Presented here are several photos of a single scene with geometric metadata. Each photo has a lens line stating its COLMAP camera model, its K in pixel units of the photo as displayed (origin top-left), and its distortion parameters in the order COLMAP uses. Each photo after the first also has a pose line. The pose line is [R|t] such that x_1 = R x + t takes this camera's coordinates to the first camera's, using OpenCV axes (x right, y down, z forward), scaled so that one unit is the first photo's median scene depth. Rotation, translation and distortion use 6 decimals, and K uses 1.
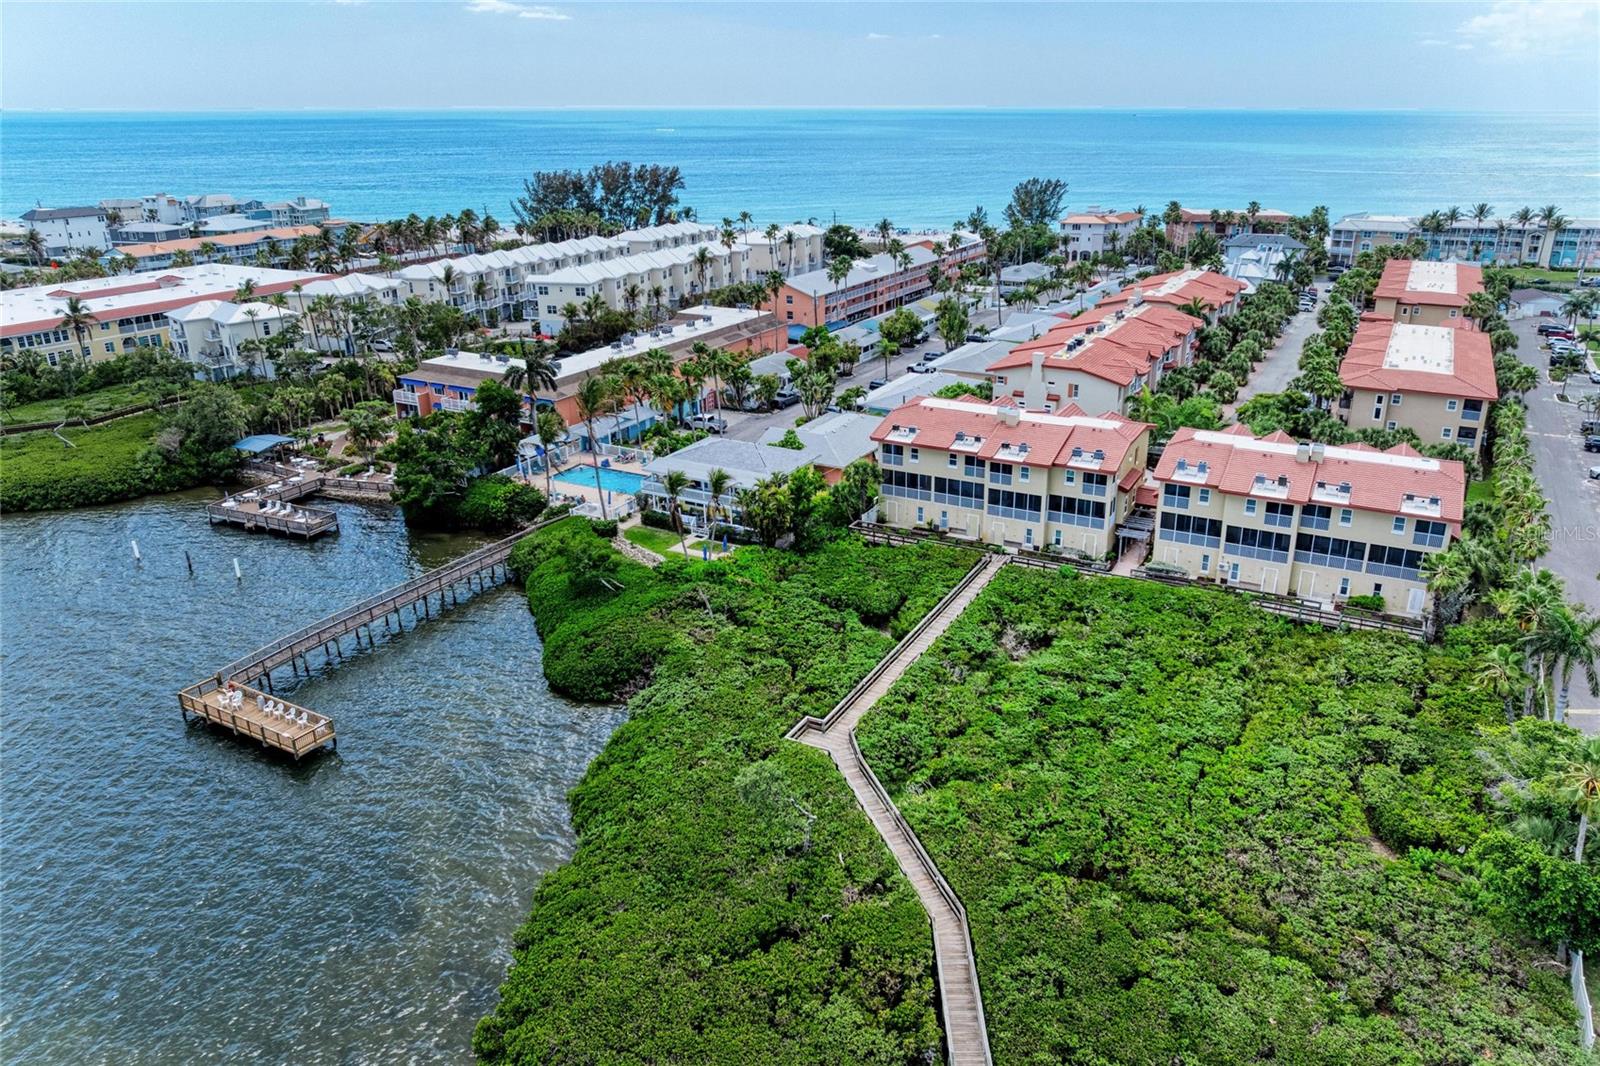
lens RADIAL K [[1173.0, 0, 800.0], [0, 1173.0, 533.0], [0, 0, 1]] dist [-0.023347, 0.002068]
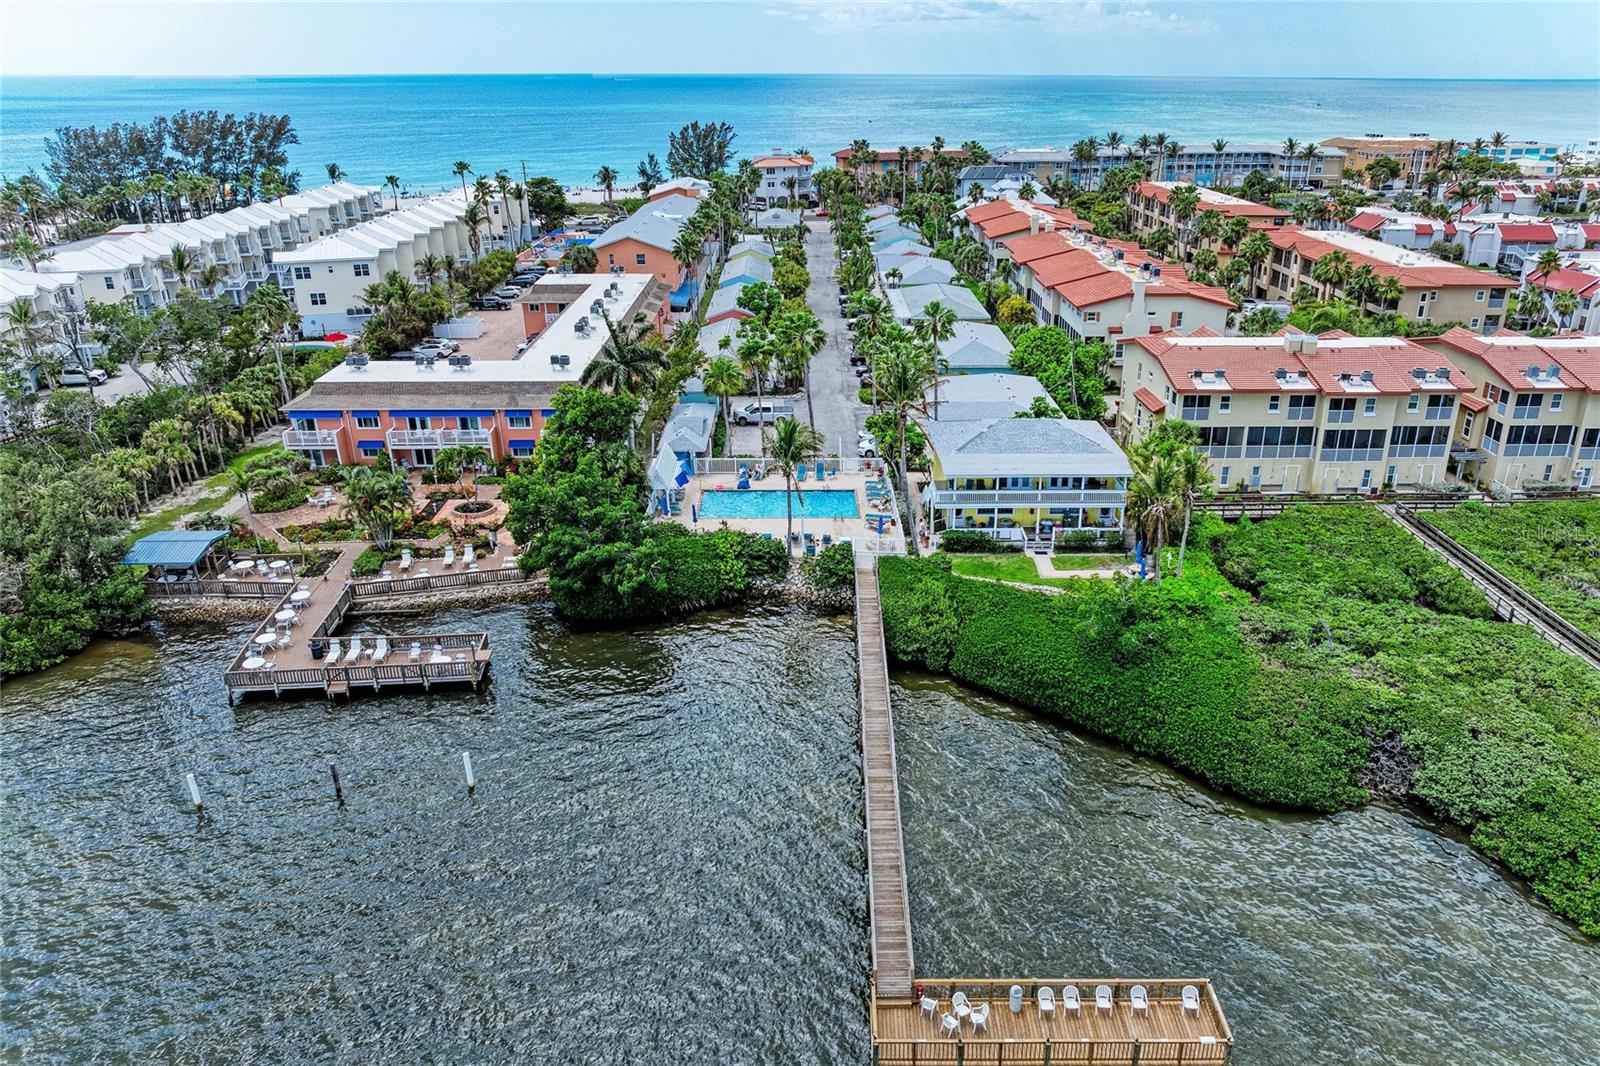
lens RADIAL K [[1173.0, 0, 800.0], [0, 1173.0, 533.0], [0, 0, 1]] dist [-0.023347, 0.002068]
pose [[0.863844, -0.181680, 0.469857, -0.493698], [0.172225, 0.983011, 0.063461, -0.072052], [-0.473404, 0.026101, 0.880458, 0.379426]]
